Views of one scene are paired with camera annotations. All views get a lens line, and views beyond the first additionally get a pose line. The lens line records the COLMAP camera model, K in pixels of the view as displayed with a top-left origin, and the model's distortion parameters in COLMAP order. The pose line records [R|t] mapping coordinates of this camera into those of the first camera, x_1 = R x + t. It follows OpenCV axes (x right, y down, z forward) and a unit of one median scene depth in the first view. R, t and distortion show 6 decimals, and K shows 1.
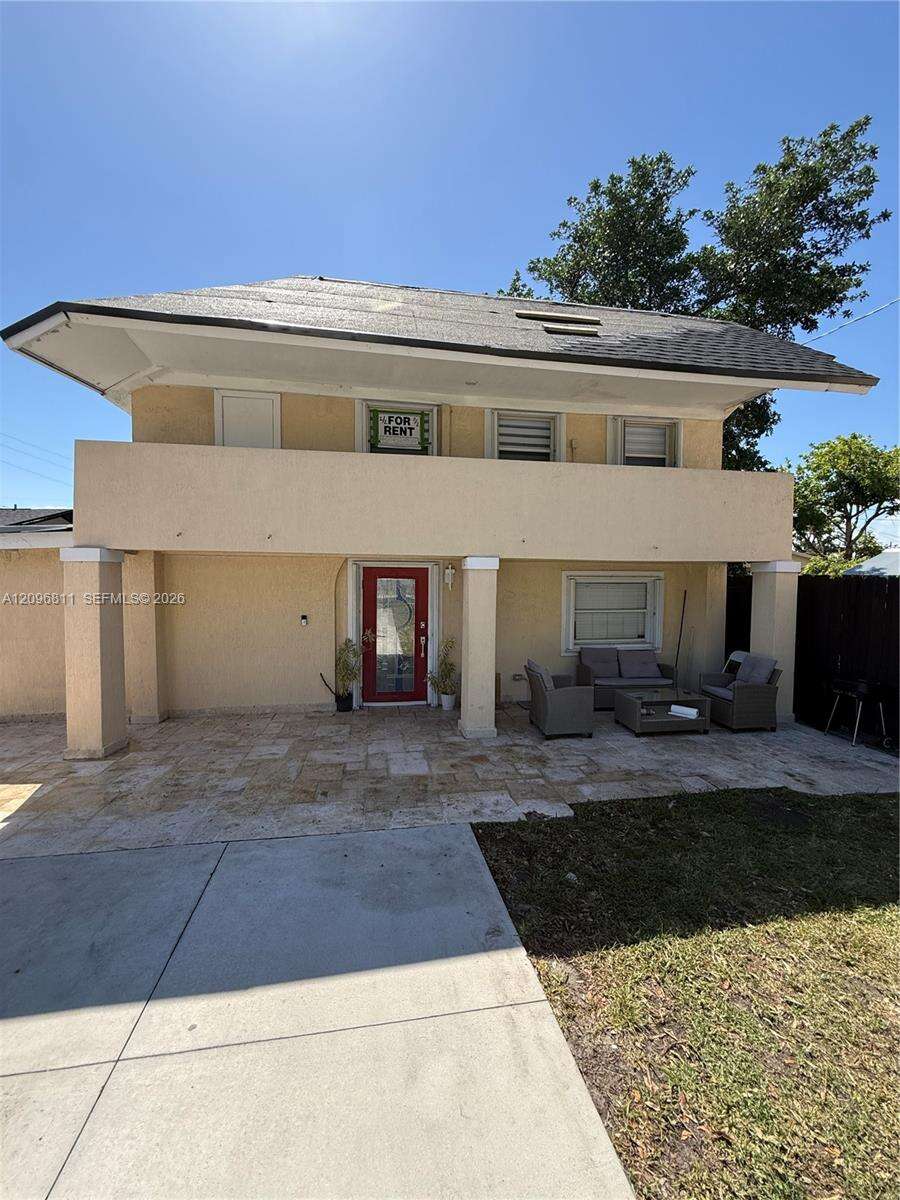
lens RADIAL K [[483.6, 0, 450.0], [0, 483.6, 600.0], [0, 0, 1]] dist [-0.000062, 0.000240]
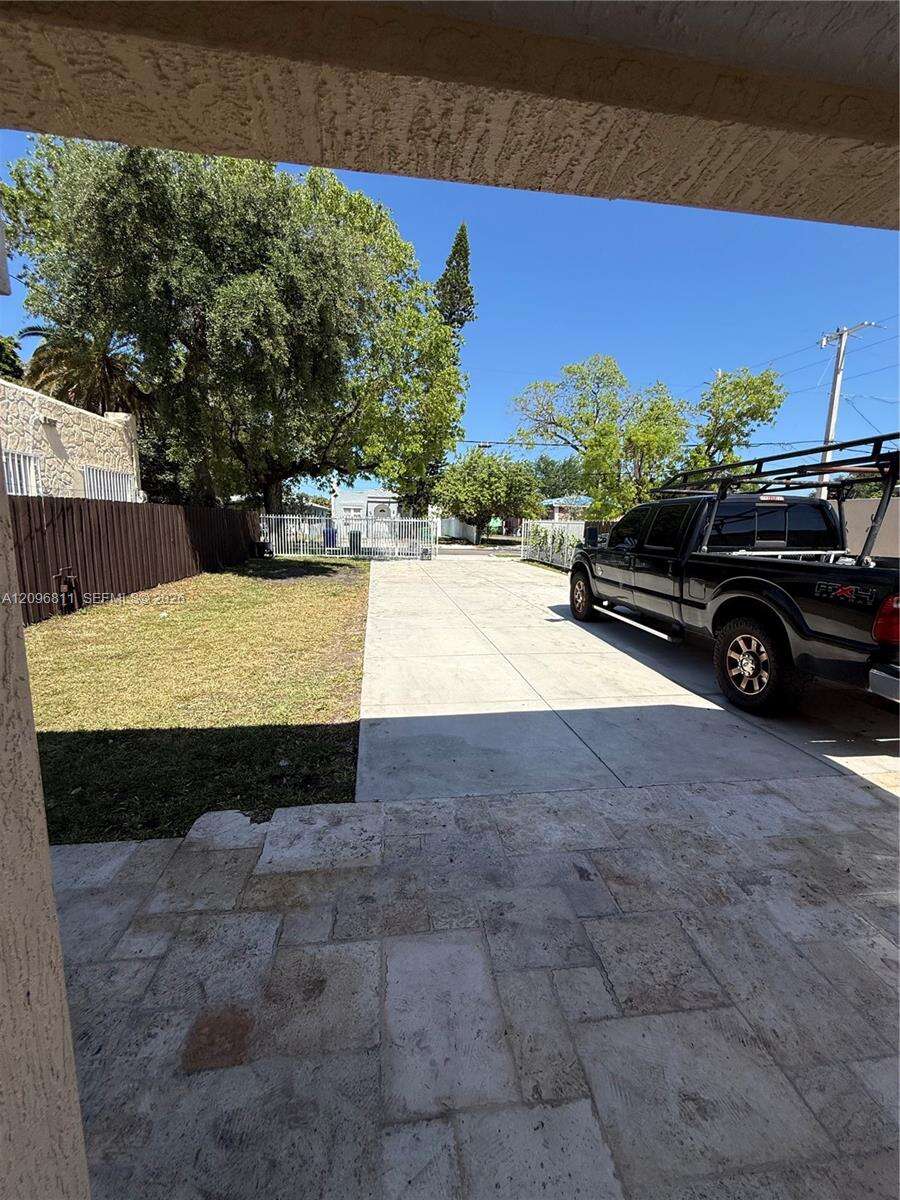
lens RADIAL K [[483.6, 0, 450.0], [0, 483.6, 600.0], [0, 0, 1]] dist [-0.000062, 0.000240]
pose [[-0.999322, -0.030027, 0.021306, -0.102932], [-0.025125, 0.979159, 0.201533, -0.020235], [-0.026913, 0.200862, -0.979250, 1.439104]]
